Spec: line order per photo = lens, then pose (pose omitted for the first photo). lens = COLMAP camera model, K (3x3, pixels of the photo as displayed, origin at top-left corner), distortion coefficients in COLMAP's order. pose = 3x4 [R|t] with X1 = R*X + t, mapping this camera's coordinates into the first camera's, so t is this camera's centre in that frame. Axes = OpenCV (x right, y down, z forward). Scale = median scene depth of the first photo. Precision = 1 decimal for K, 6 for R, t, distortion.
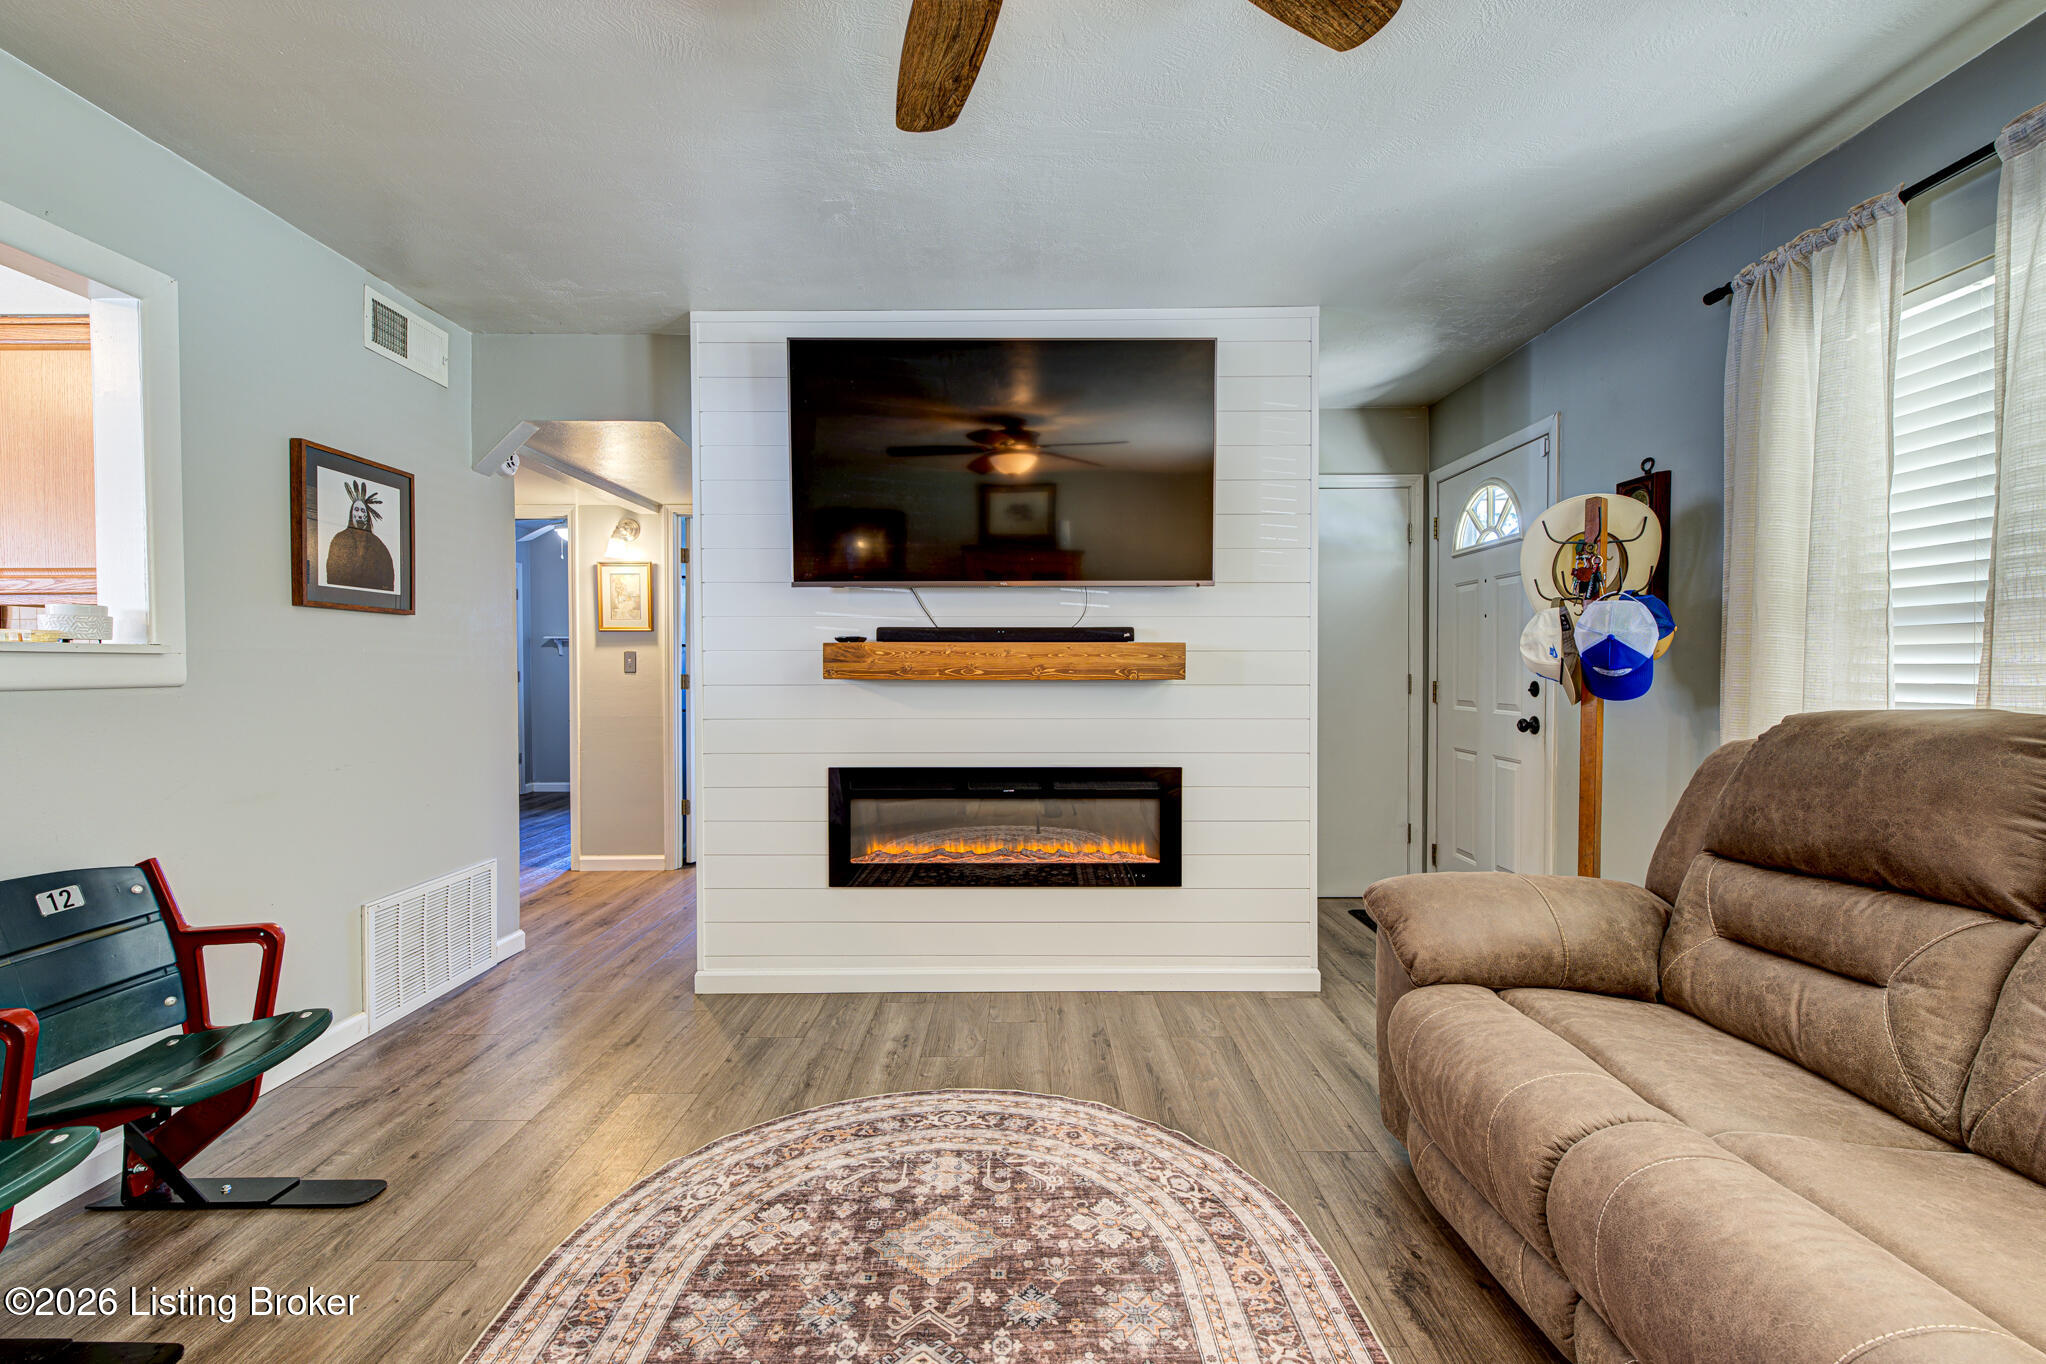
lens RADIAL K [[892.1, 0, 1020.0], [0, 892.1, 681.0], [0, 0, 1]] dist [0.007248, -0.000981]
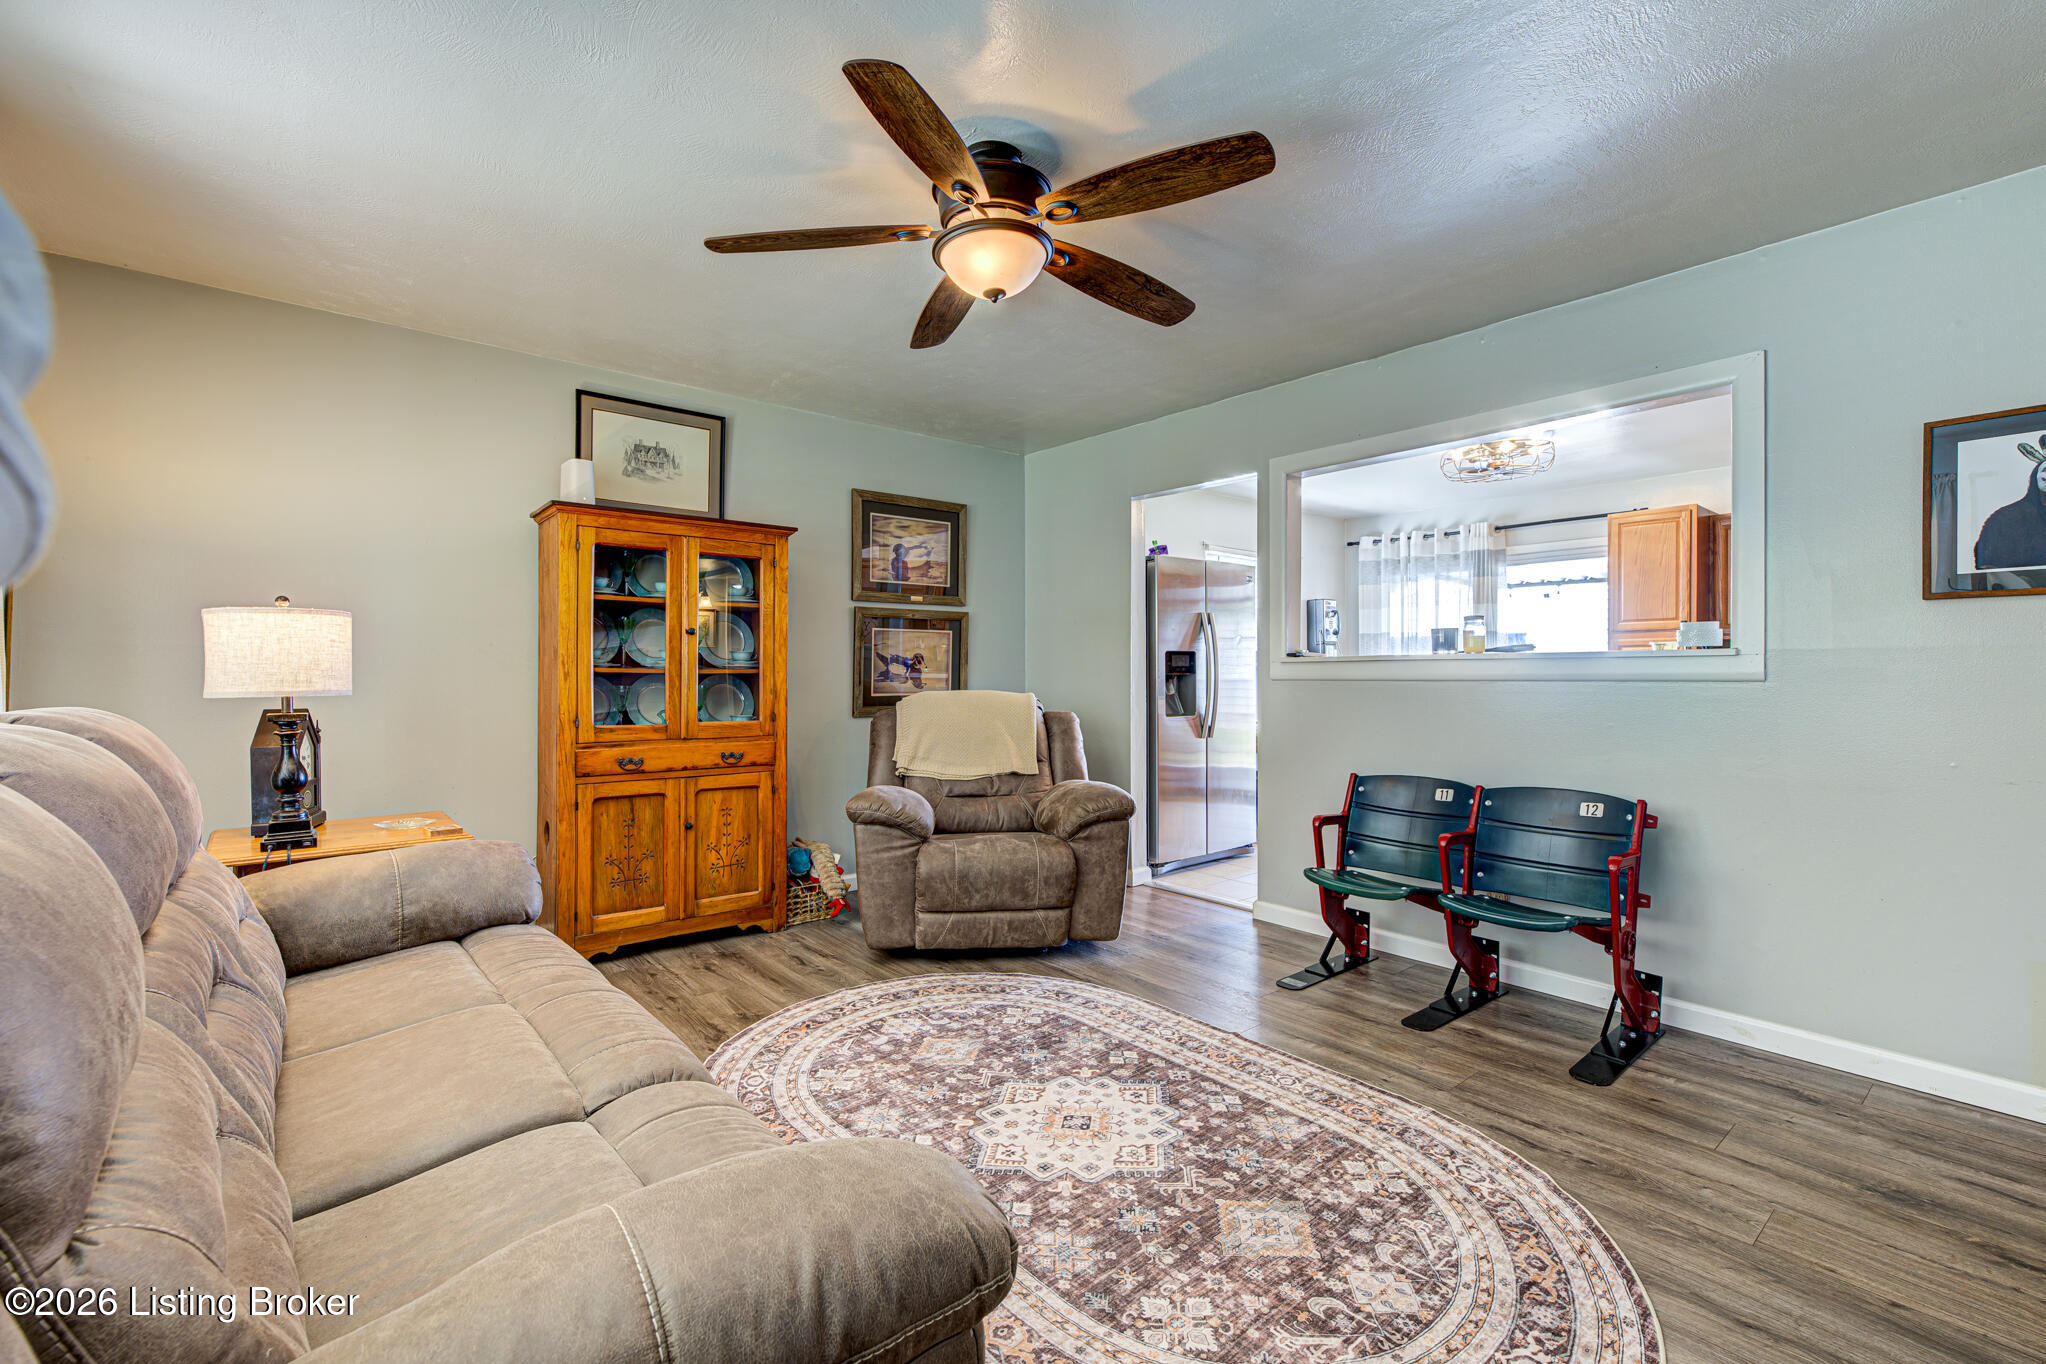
lens RADIAL K [[892.1, 0, 1019.1], [0, 892.1, 682.0], [0, 0, 1]] dist [0.007248, -0.000981]
pose [[-0.765834, 0.011074, -0.642942, 0.784608], [-0.004421, 0.999737, 0.022486, -0.019759], [0.643023, 0.020063, -0.765584, 1.605336]]
